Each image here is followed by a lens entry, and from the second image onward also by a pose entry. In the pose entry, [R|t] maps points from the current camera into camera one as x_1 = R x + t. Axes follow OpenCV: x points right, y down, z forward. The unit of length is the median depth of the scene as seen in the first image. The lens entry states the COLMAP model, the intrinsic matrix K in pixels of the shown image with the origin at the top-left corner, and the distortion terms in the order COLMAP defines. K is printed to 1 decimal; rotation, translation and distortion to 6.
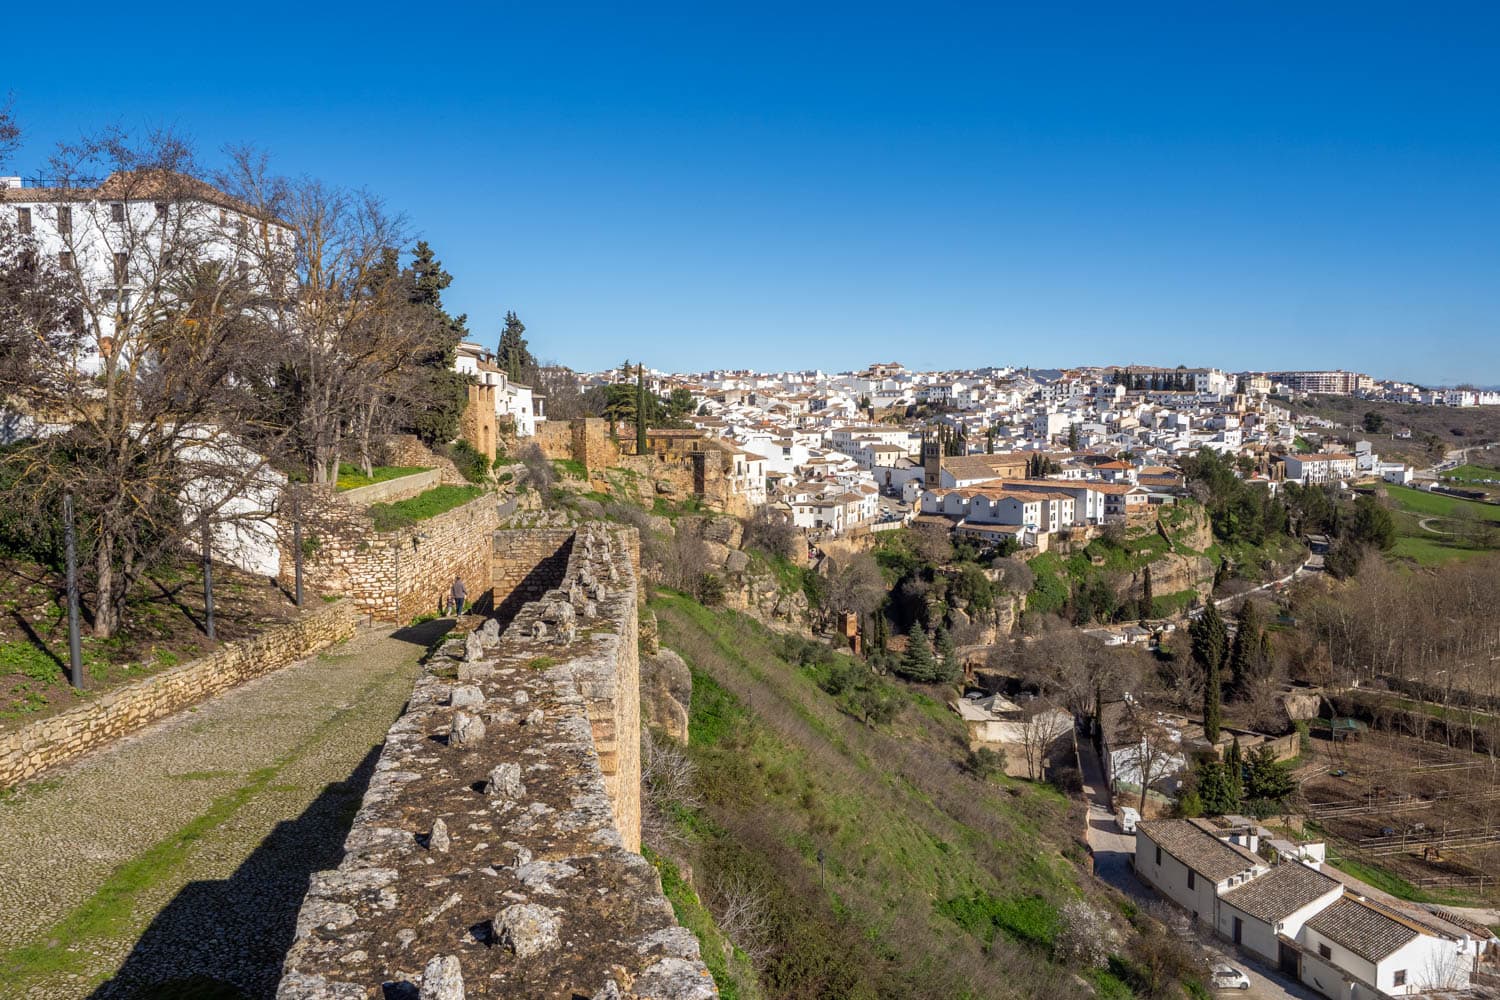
lens RADIAL K [[2069.1, 0, 750.0], [0, 2069.1, 500.0], [0, 0, 1]] dist [0.036553, 0.035433]
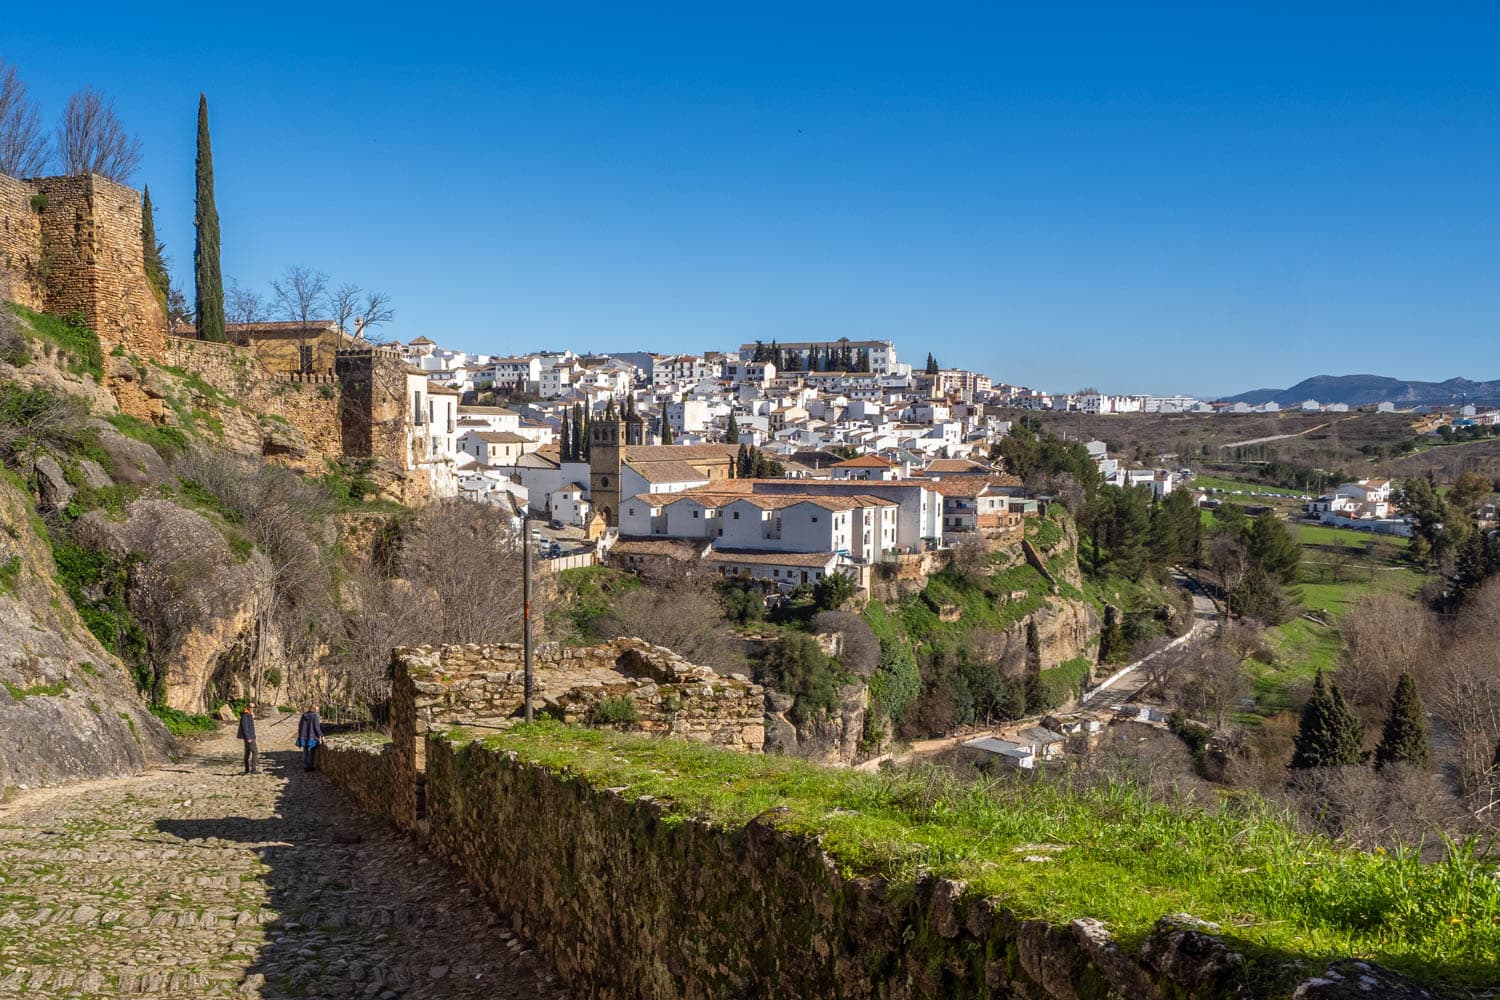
lens RADIAL K [[2069.1, 0, 750.0], [0, 2069.1, 500.0], [0, 0, 1]] dist [0.036553, 0.035433]
pose [[0.950207, -0.014388, 0.311288, -0.057575], [0.024630, 0.999276, -0.028996, 0.013382], [-0.310646, 0.035219, 0.949873, 0.470834]]
